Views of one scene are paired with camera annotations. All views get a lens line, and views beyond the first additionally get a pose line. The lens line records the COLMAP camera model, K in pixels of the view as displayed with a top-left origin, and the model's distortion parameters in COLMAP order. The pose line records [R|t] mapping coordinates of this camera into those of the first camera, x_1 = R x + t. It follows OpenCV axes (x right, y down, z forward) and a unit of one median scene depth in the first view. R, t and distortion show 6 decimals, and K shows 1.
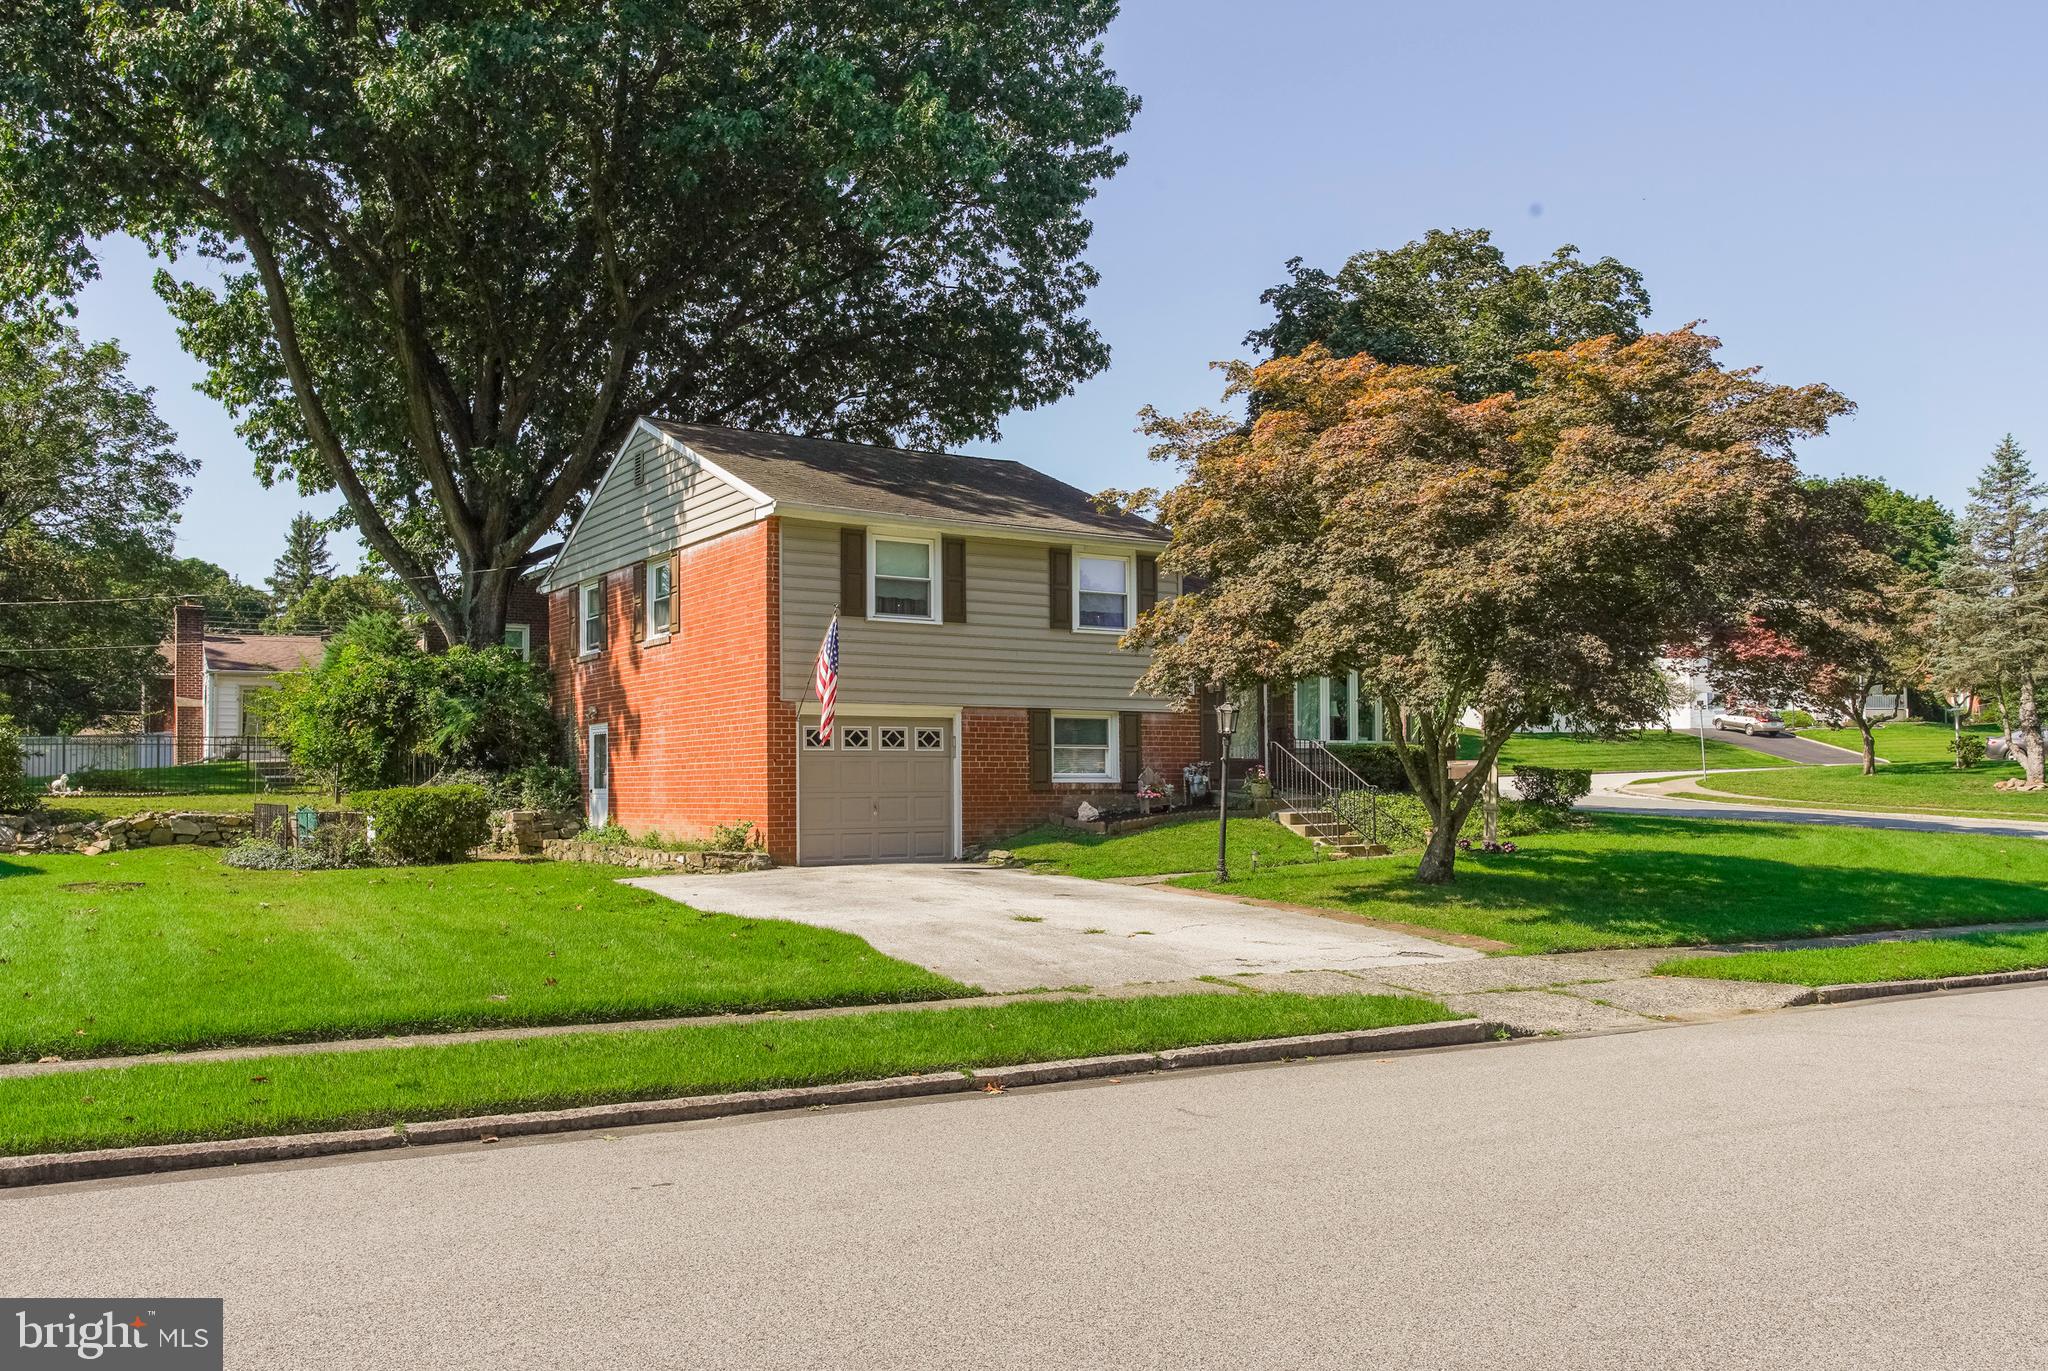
lens RADIAL K [[1707.3, 0, 1022.4], [0, 1707.3, 730.0], [0, 0, 1]] dist [0.010725, -0.008089]
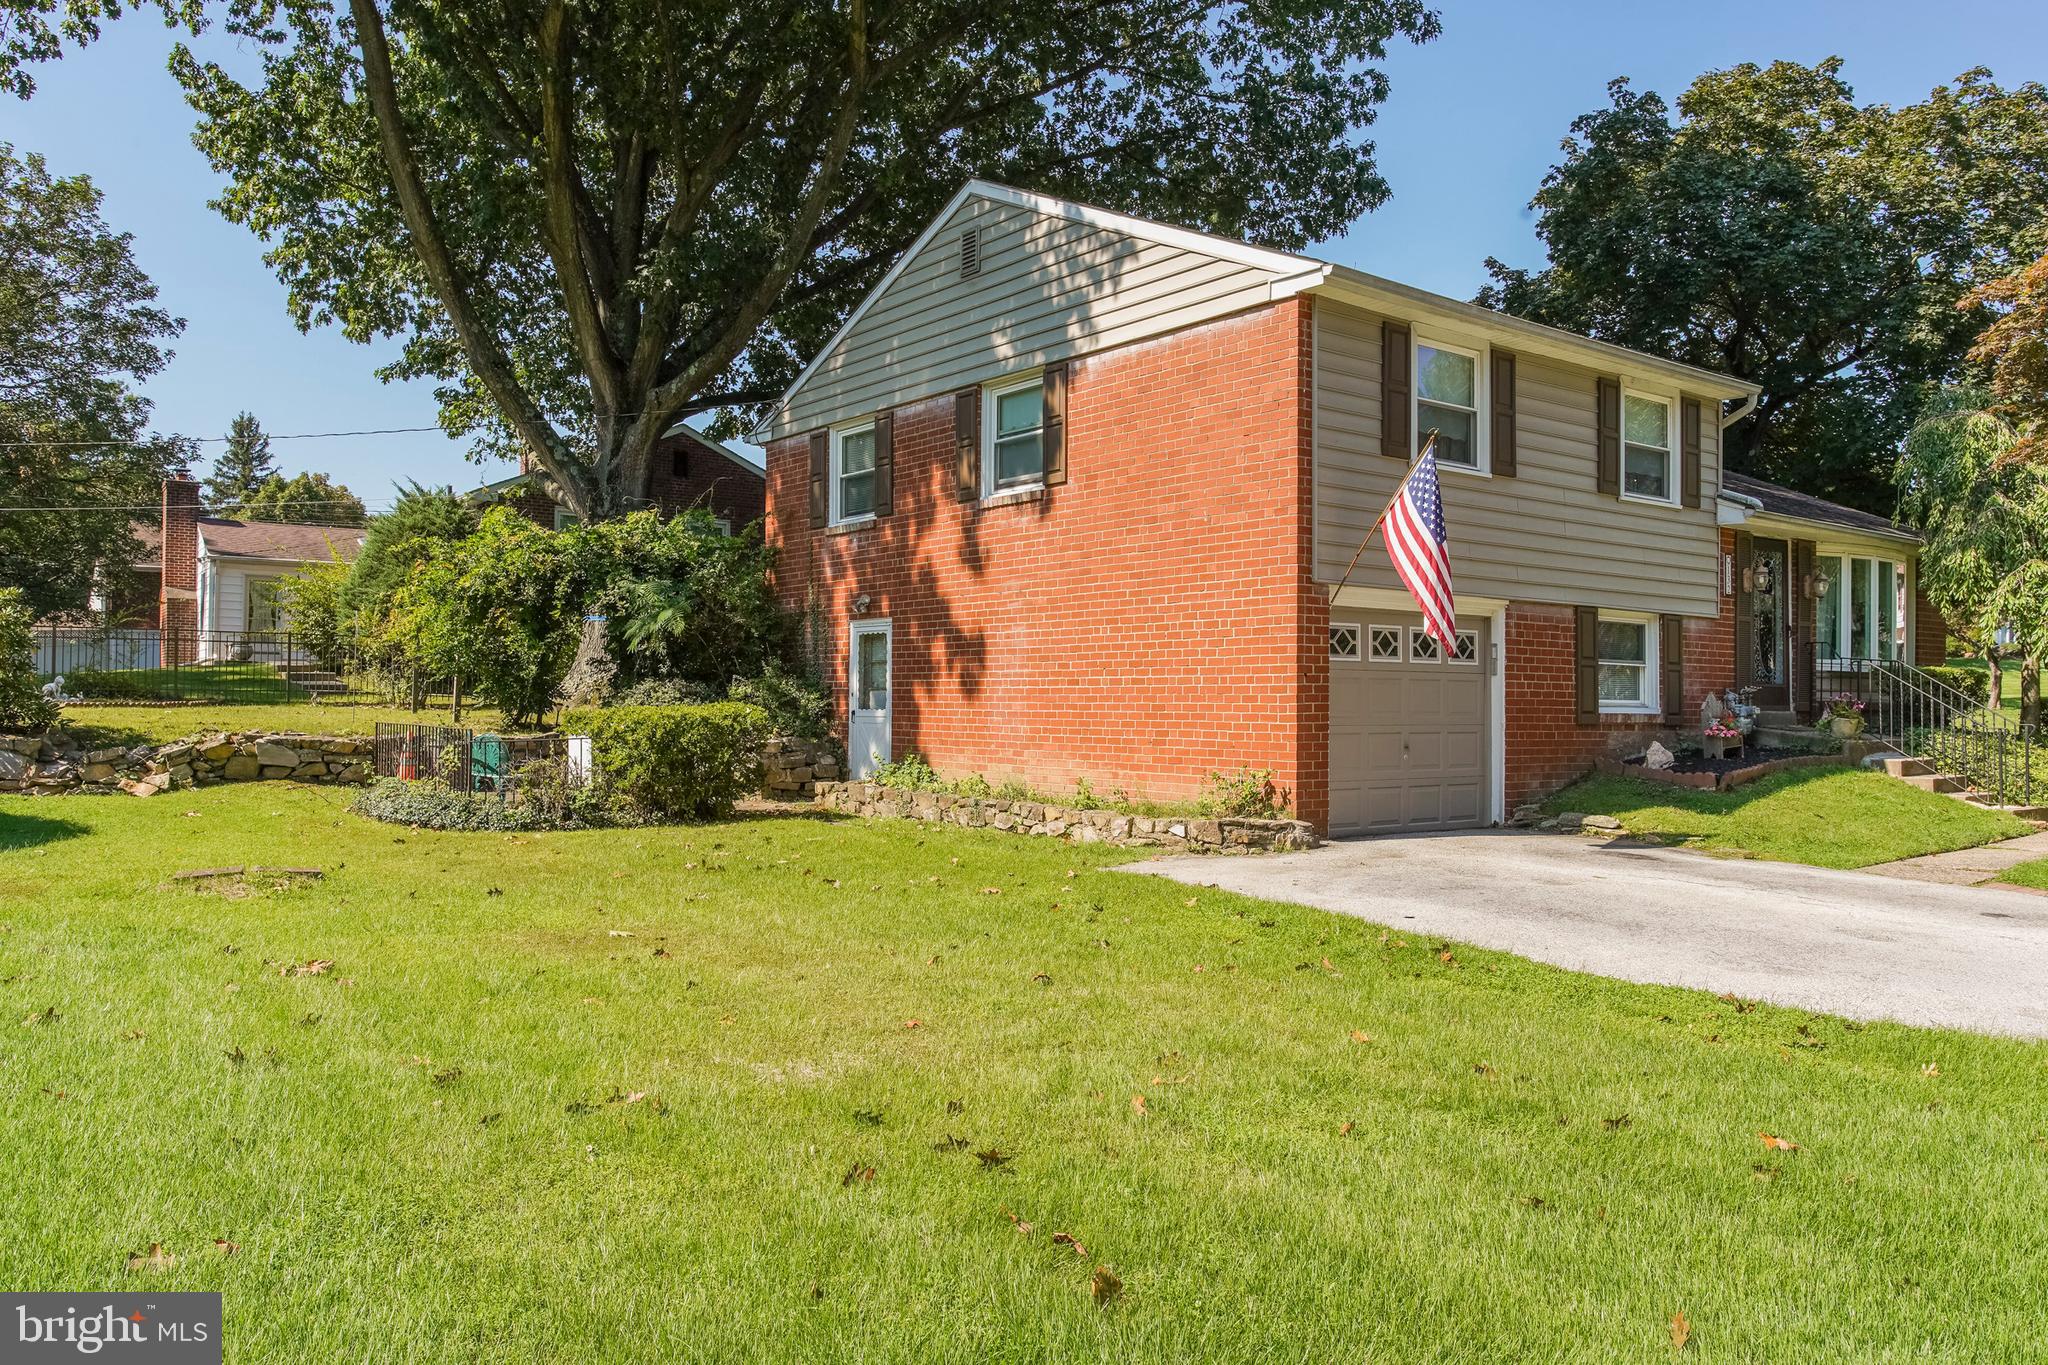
lens RADIAL K [[1551.9, 0, 1024.0], [0, 1551.9, 682.5], [0, 0, 1]] dist [-0.011087, 0.009005]
pose [[0.996048, 0.016394, 0.087296, -0.232197], [-0.018228, 0.999629, 0.020253, 0.008250], [-0.086931, -0.021764, 0.995977, 0.331461]]
